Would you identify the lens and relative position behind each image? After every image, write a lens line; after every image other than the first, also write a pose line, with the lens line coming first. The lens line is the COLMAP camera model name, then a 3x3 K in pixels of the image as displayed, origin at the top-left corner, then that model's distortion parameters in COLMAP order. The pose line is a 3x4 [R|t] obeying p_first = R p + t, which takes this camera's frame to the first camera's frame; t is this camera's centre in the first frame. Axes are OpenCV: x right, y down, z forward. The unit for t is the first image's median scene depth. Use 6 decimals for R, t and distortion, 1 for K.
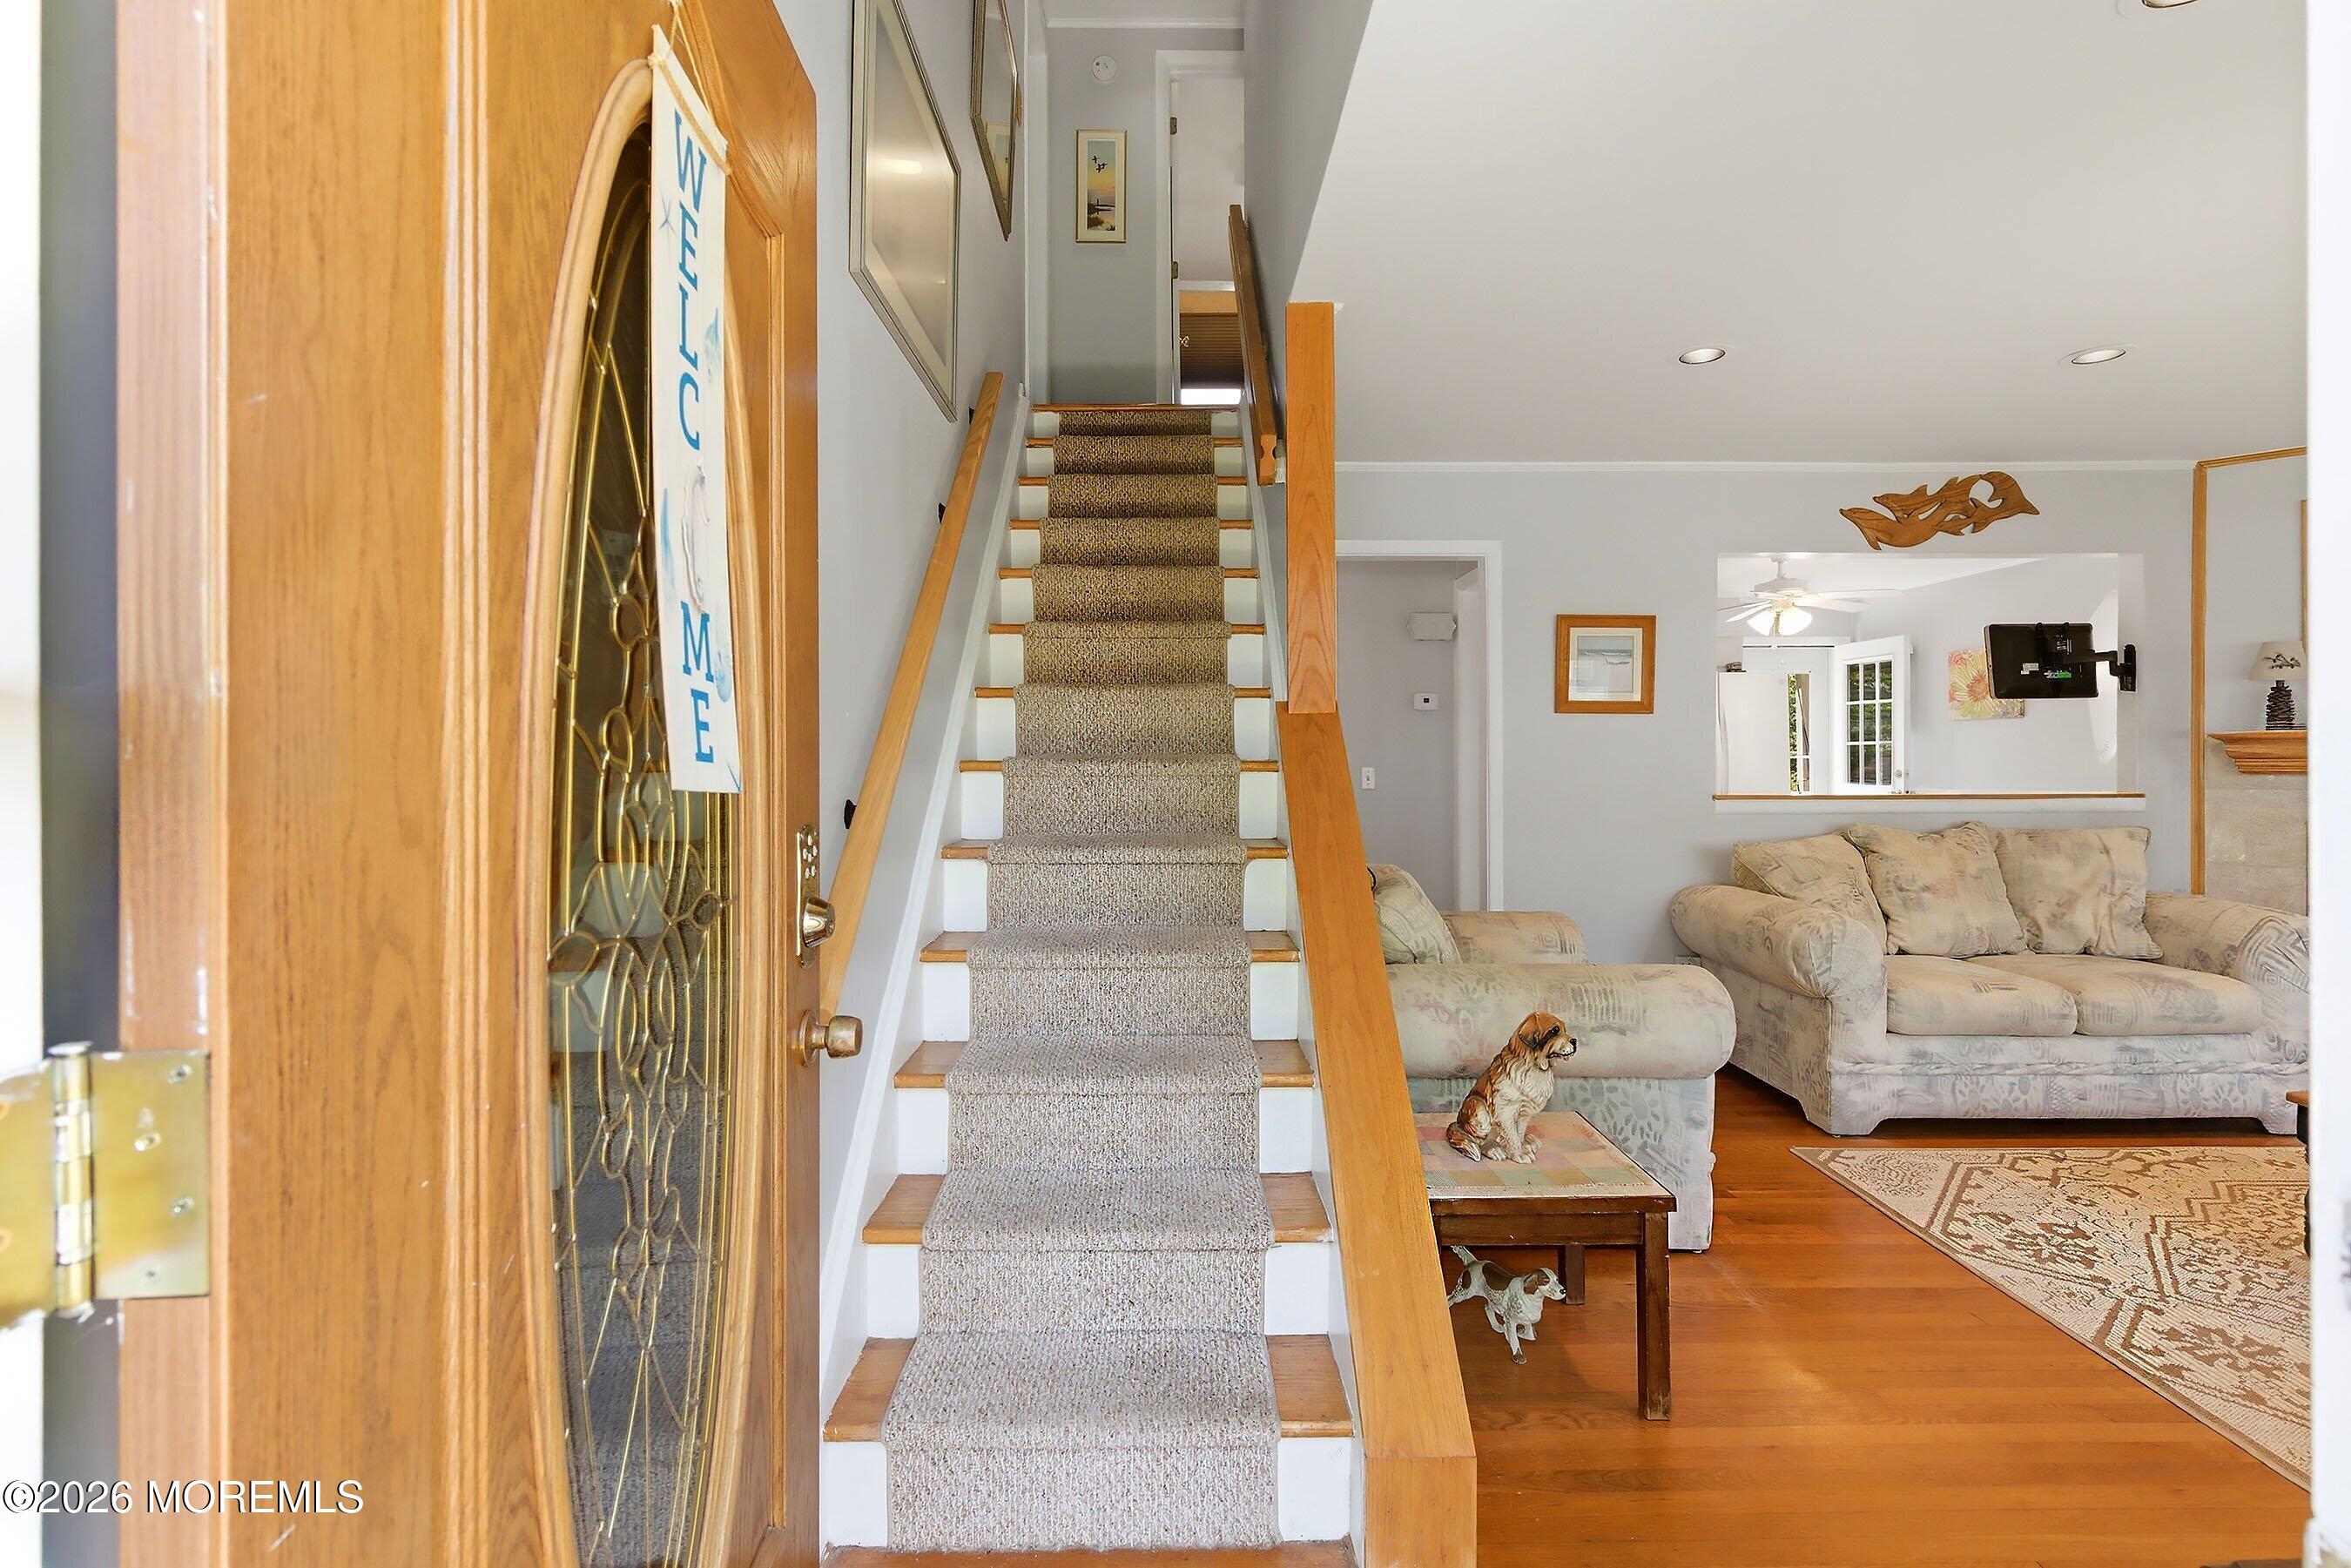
lens RADIAL K [[1077.1, 0, 1171.7], [0, 1077.1, 753.6], [0, 0, 1]] dist [0.004586, -0.001713]
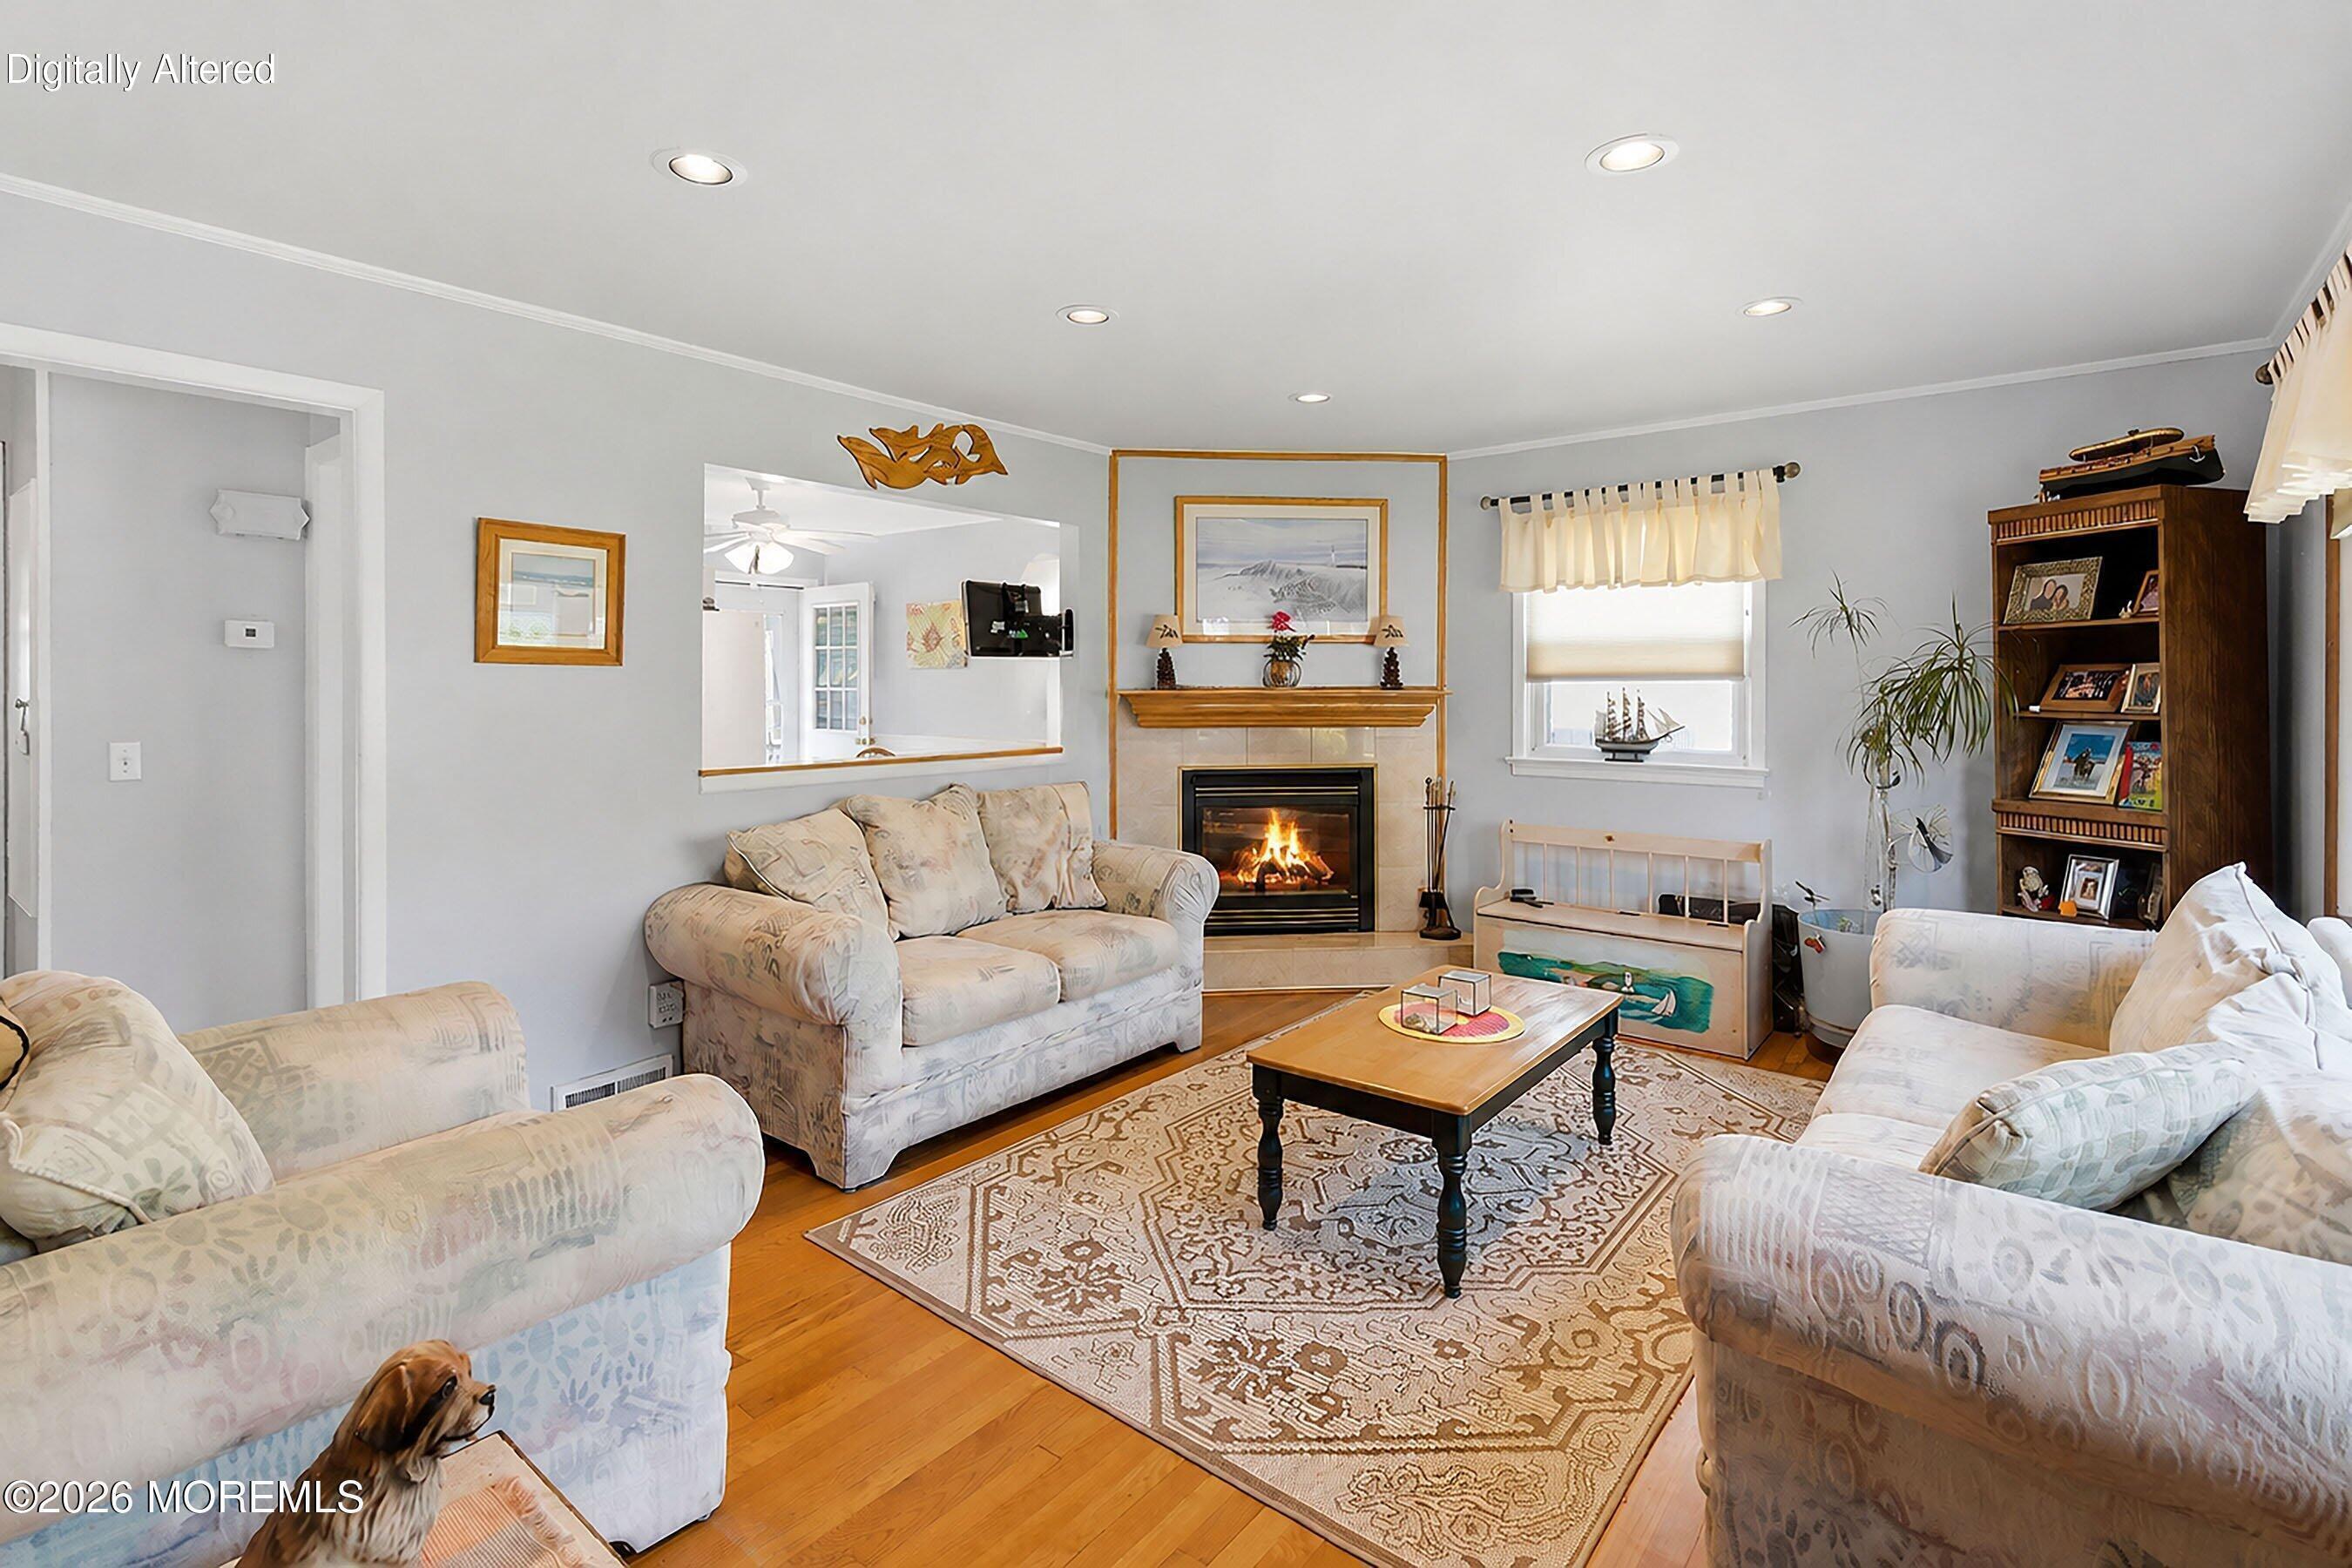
lens RADIAL K [[1115.1, 0, 1169.1], [0, 1115.1, 688.7], [0, 0, 1]] dist [0.009253, -0.004630]
pose [[0.631280, -0.001069, 0.775554, 0.098888], [-0.001630, 0.999995, 0.002705, -0.027854], [-0.775553, -0.002971, 0.631275, 0.251165]]
